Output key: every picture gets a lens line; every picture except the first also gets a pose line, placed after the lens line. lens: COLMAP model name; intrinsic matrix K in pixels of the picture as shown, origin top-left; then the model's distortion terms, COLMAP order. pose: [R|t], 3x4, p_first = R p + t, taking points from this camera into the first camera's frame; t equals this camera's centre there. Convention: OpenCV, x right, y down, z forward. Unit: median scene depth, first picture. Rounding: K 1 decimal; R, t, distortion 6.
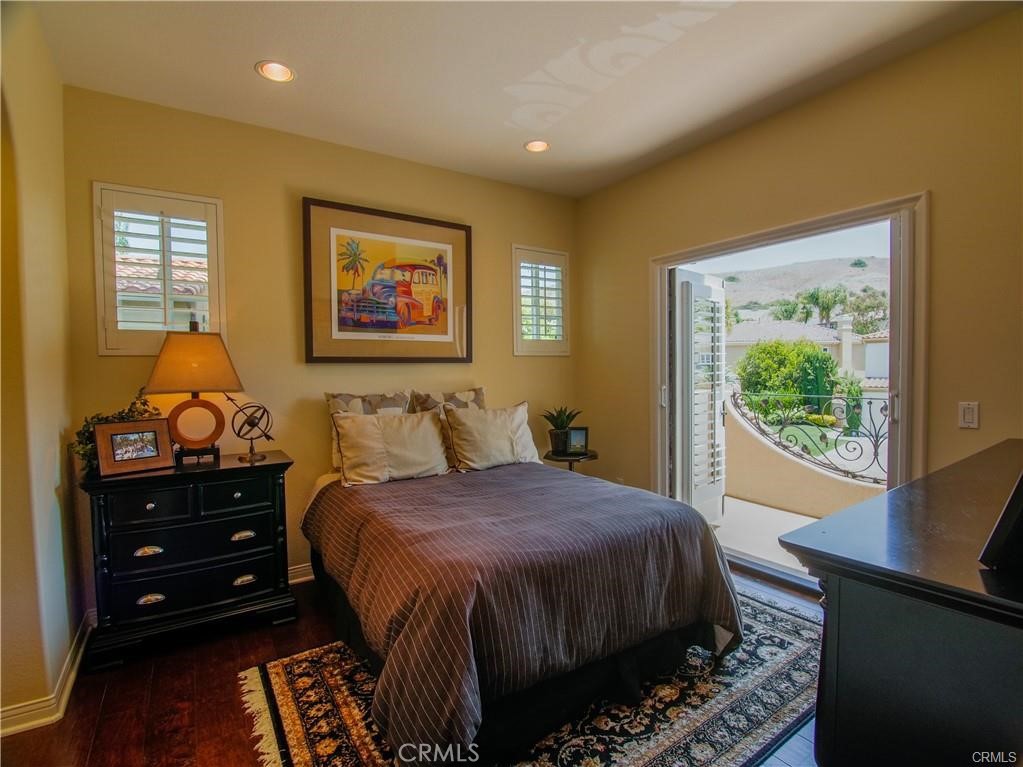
lens RADIAL K [[489.0, 0, 523.5], [0, 489.0, 386.0], [0, 0, 1]] dist [-0.011358, -0.000695]
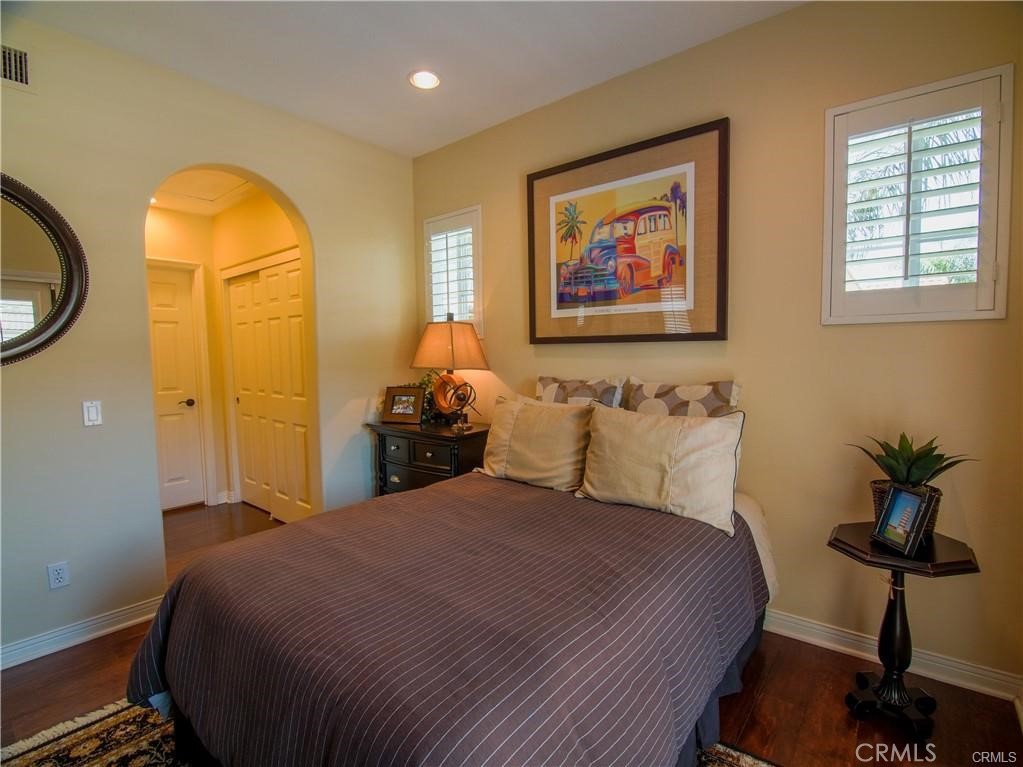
lens RADIAL K [[489.0, 0, 523.5], [0, 489.0, 386.0], [0, 0, 1]] dist [-0.011358, -0.000695]
pose [[0.295401, 0.072274, -0.952636, 0.468179], [-0.028221, 0.997359, 0.066916, -0.026626], [0.954956, 0.007117, 0.296661, 0.637693]]
